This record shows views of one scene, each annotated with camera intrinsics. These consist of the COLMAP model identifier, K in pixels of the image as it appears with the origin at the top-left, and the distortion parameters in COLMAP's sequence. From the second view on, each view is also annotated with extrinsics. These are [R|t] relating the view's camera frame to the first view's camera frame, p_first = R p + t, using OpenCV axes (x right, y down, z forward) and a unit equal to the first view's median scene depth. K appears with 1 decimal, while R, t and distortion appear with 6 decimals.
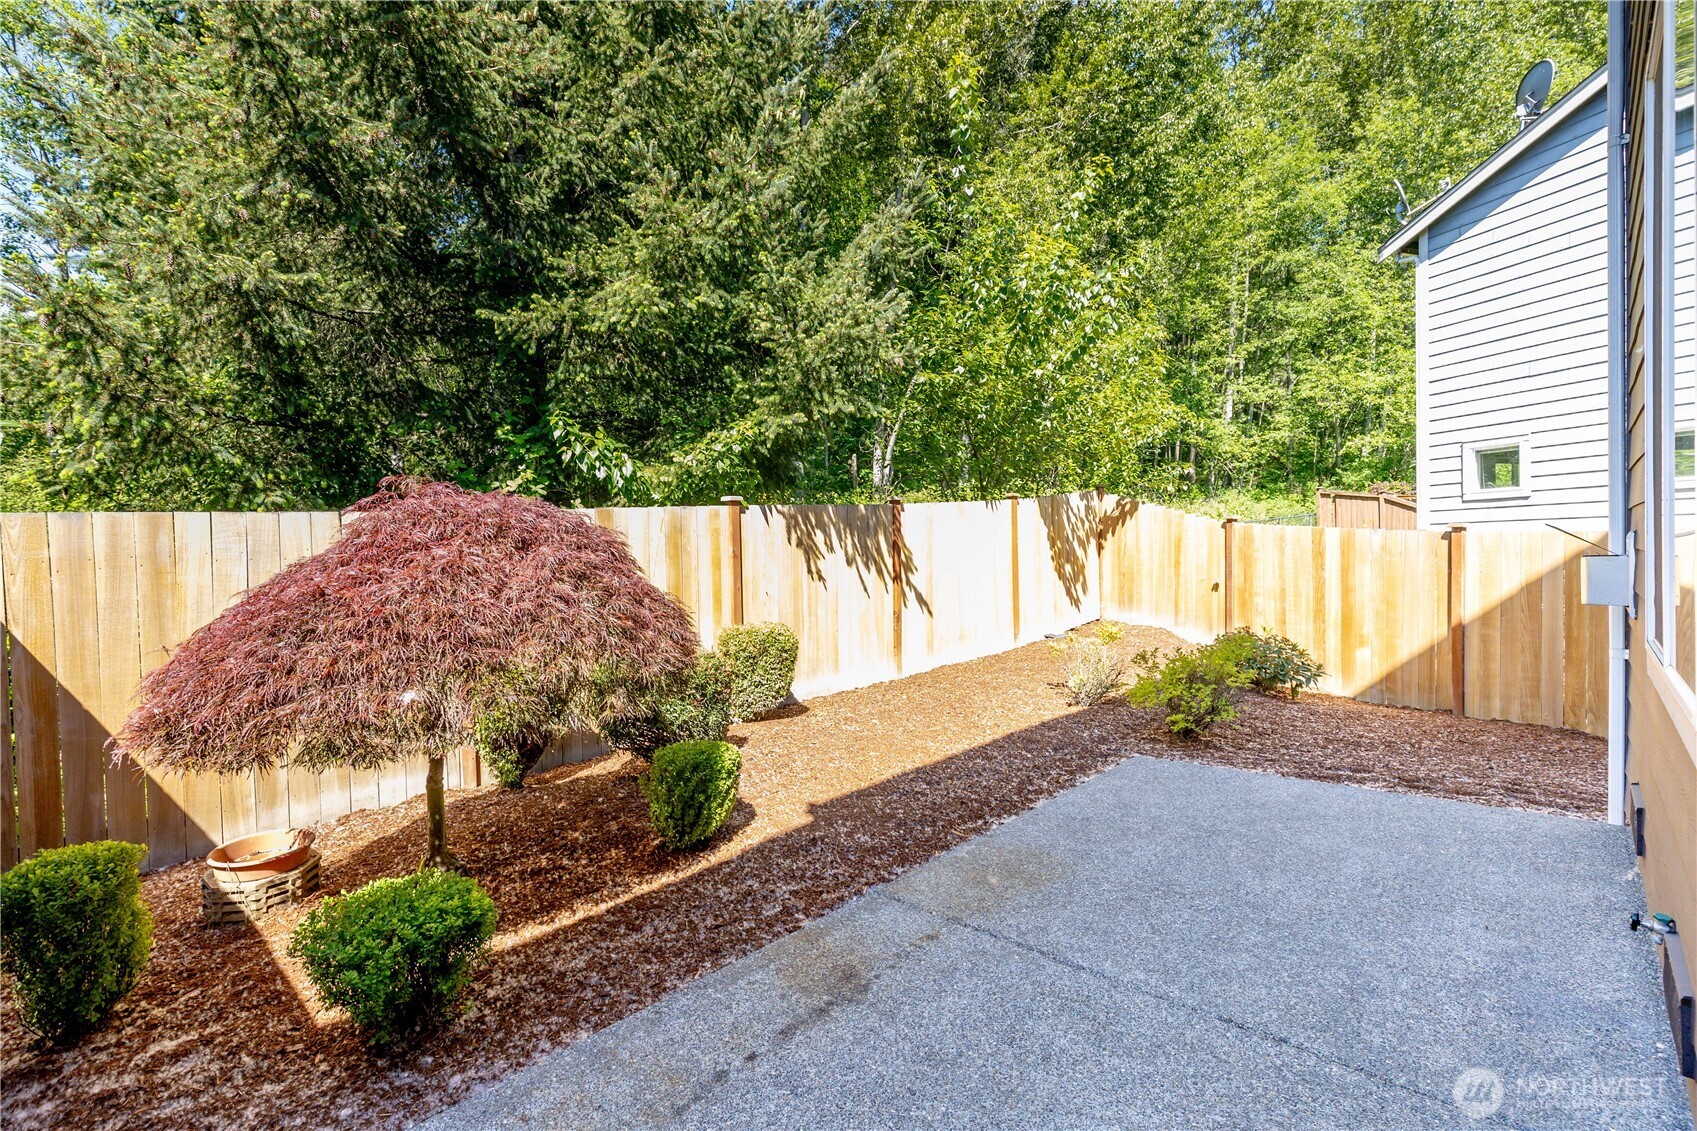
lens RADIAL K [[748.4, 0, 842.3], [0, 748.4, 560.2], [0, 0, 1]] dist [0.002513, -0.000148]
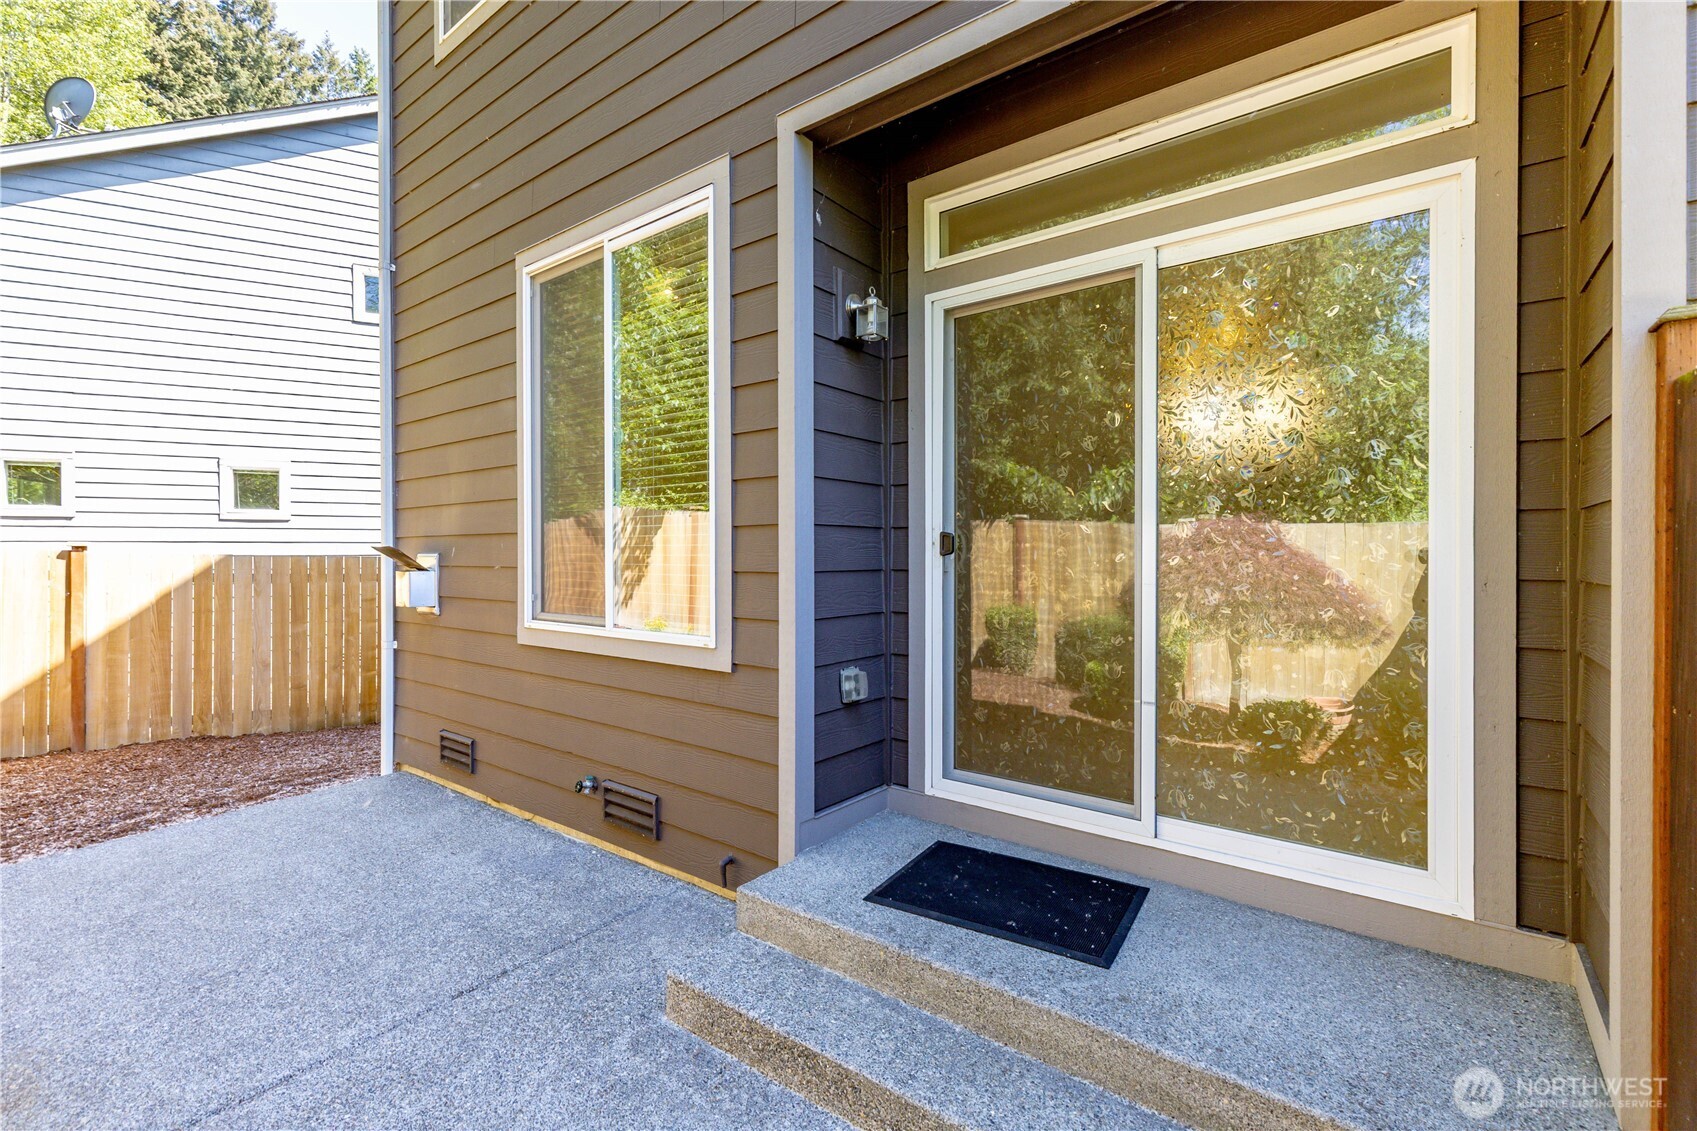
lens RADIAL K [[748.4, 0, 842.3], [0, 748.4, 560.2], [0, 0, 1]] dist [0.002513, -0.000148]
pose [[-0.112923, 0.021410, 0.993373, -0.167129], [0.016421, 0.999671, -0.019679, 0.005566], [-0.993468, 0.014090, -0.113237, 0.150131]]
